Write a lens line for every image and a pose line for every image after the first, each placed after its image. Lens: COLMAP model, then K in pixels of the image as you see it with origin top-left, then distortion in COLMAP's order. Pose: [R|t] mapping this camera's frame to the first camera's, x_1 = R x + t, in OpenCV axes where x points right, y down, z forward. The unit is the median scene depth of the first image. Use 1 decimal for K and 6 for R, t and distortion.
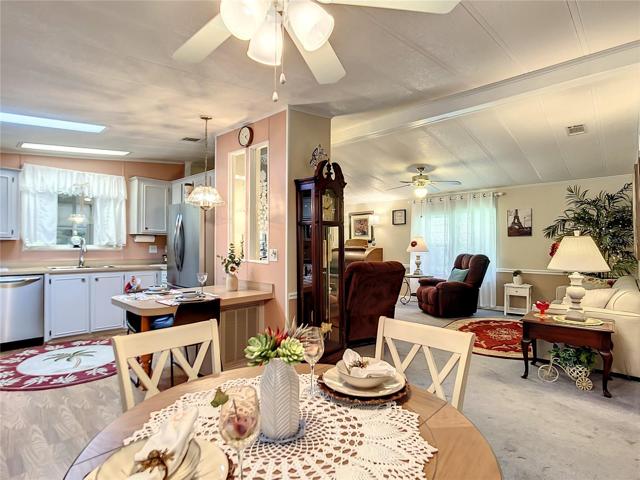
lens RADIAL K [[357.7, 0, 318.5], [0, 357.7, 250.6], [0, 0, 1]] dist [-0.015046, -0.000429]
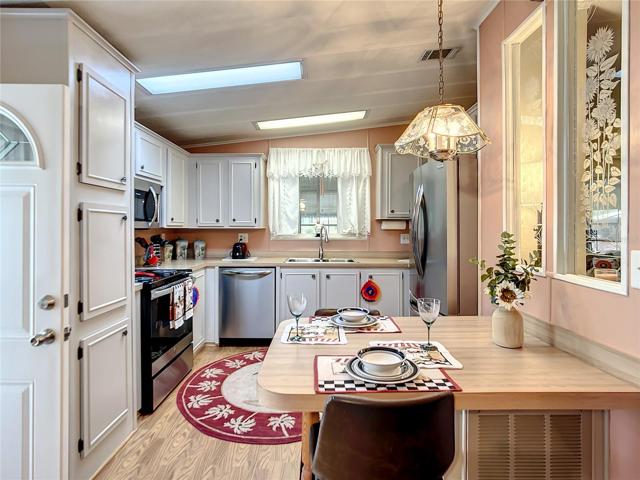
lens RADIAL K [[332.6, 0, 314.7], [0, 332.6, 231.8], [0, 0, 1]] dist [-0.005684, -0.000763]
pose [[0.671497, -0.003048, -0.741001, -0.093939], [-0.006419, 0.999930, -0.009930, -0.014225], [0.740980, 0.011424, 0.671430, 0.515837]]
